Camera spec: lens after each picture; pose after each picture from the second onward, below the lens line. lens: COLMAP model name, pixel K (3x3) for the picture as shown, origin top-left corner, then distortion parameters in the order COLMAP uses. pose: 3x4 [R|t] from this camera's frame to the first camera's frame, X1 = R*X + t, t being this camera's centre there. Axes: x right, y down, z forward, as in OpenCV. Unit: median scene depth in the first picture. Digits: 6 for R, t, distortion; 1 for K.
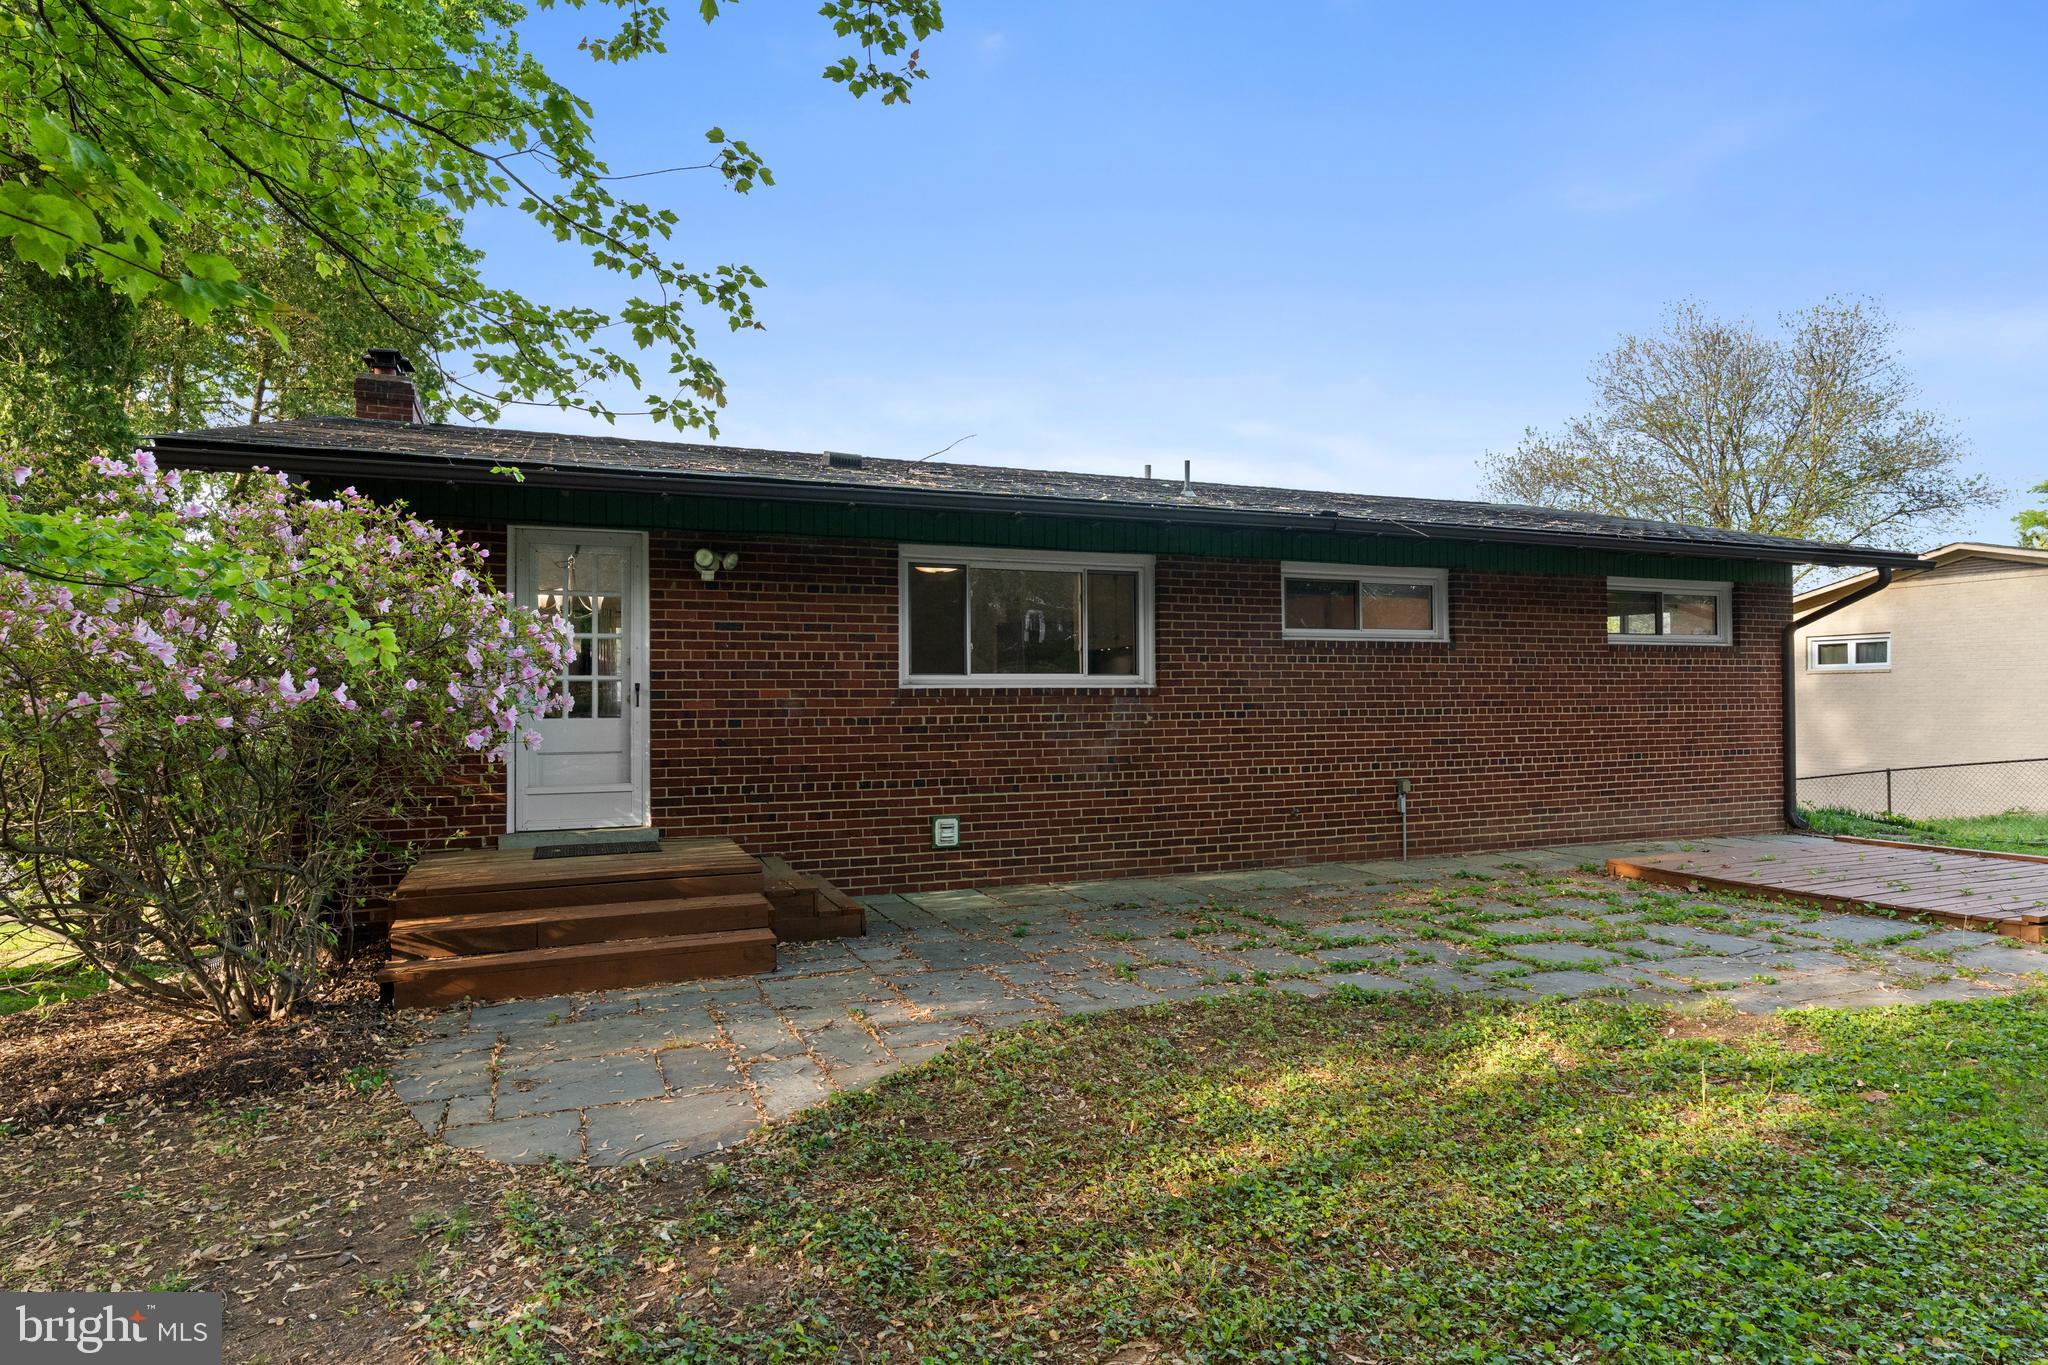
lens RADIAL K [[1164.9, 0, 1031.7], [0, 1164.9, 688.7], [0, 0, 1]] dist [-0.000369, -0.000332]
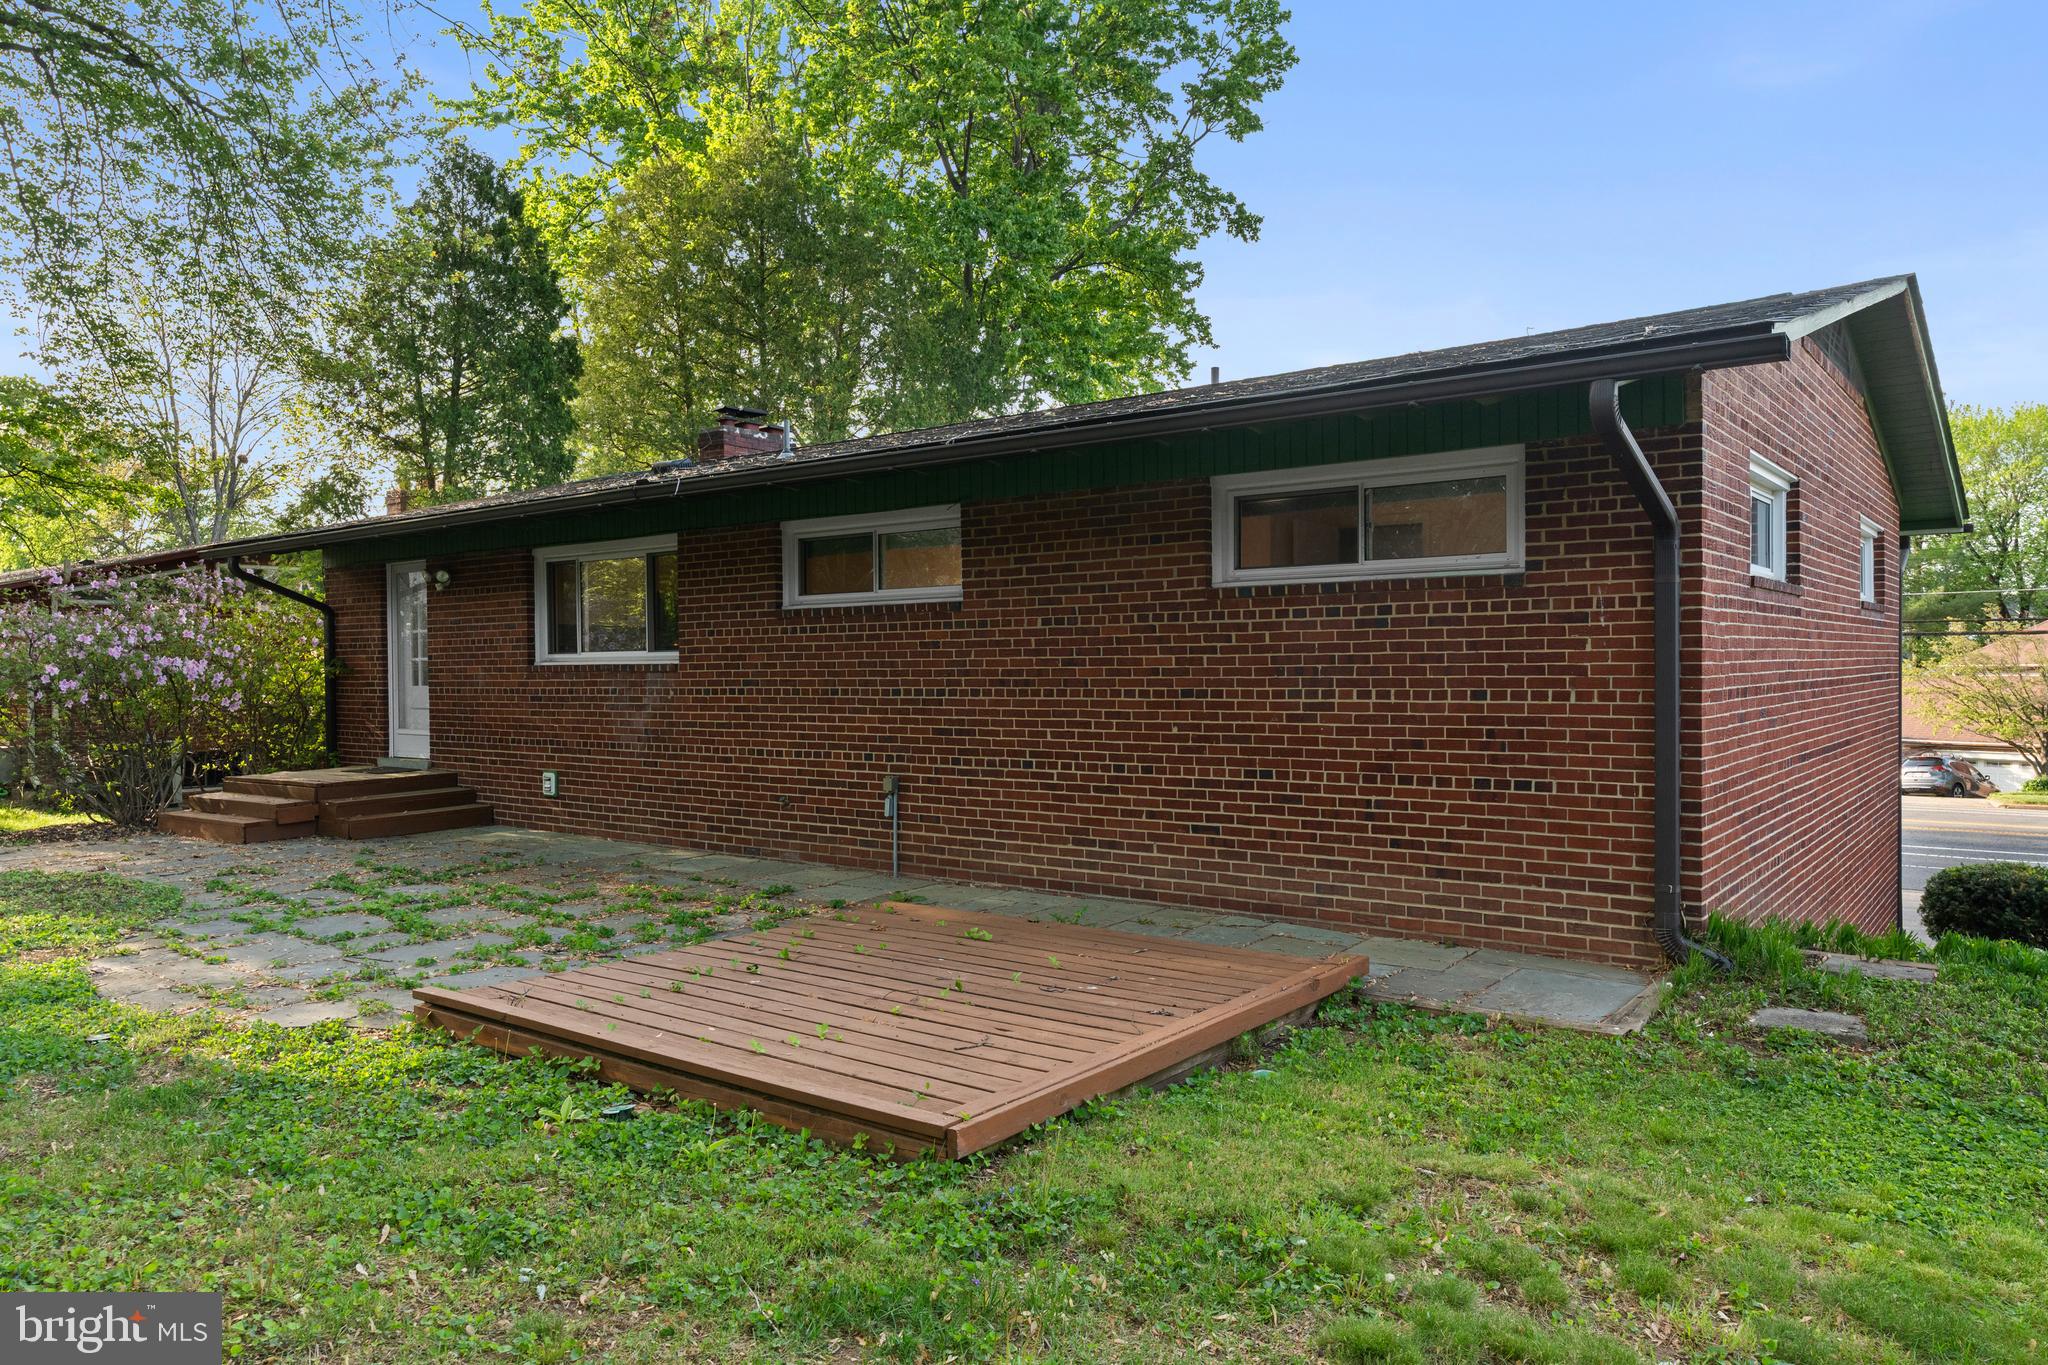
lens RADIAL K [[1373.9, 0, 1021.5], [0, 1373.9, 675.7], [0, 0, 1]] dist [-0.004608, 0.000299]
pose [[0.488038, 0.010629, -0.872758, 1.285423], [0.015546, 0.999661, 0.020868, -0.010489], [0.872684, -0.023752, 0.487707, 0.667256]]
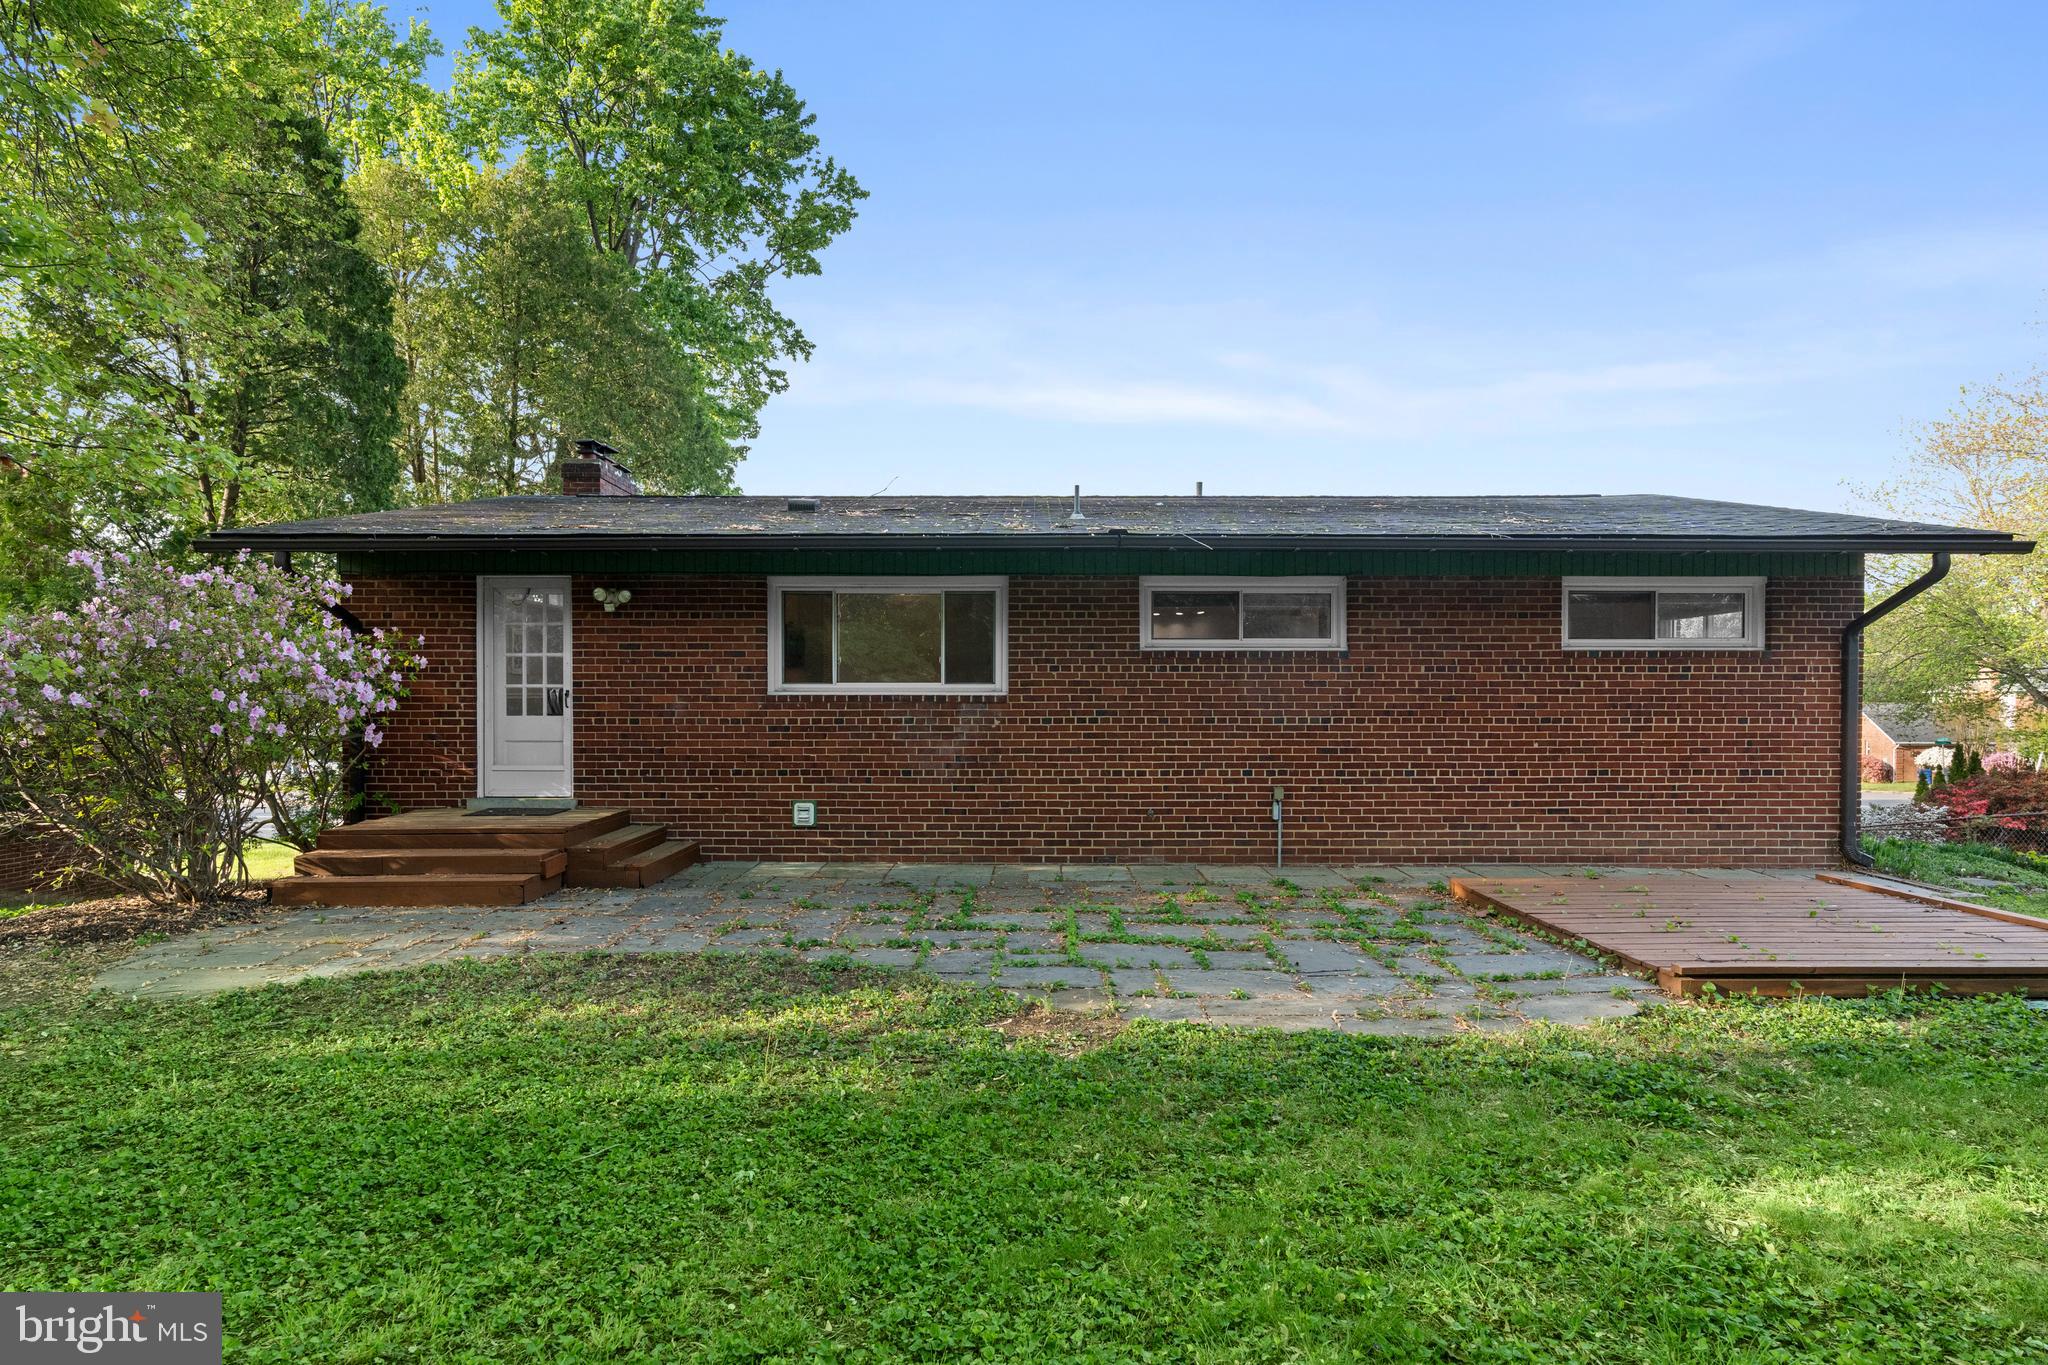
lens RADIAL K [[1082.3, 0, 1031.0], [0, 1082.3, 717.9], [0, 0, 1]] dist [-0.006016, -0.000106]
pose [[0.920260, 0.014090, -0.391053, 0.527553], [-0.004576, 0.999671, 0.025251, -0.005403], [0.391280, -0.021448, 0.920022, 0.056137]]
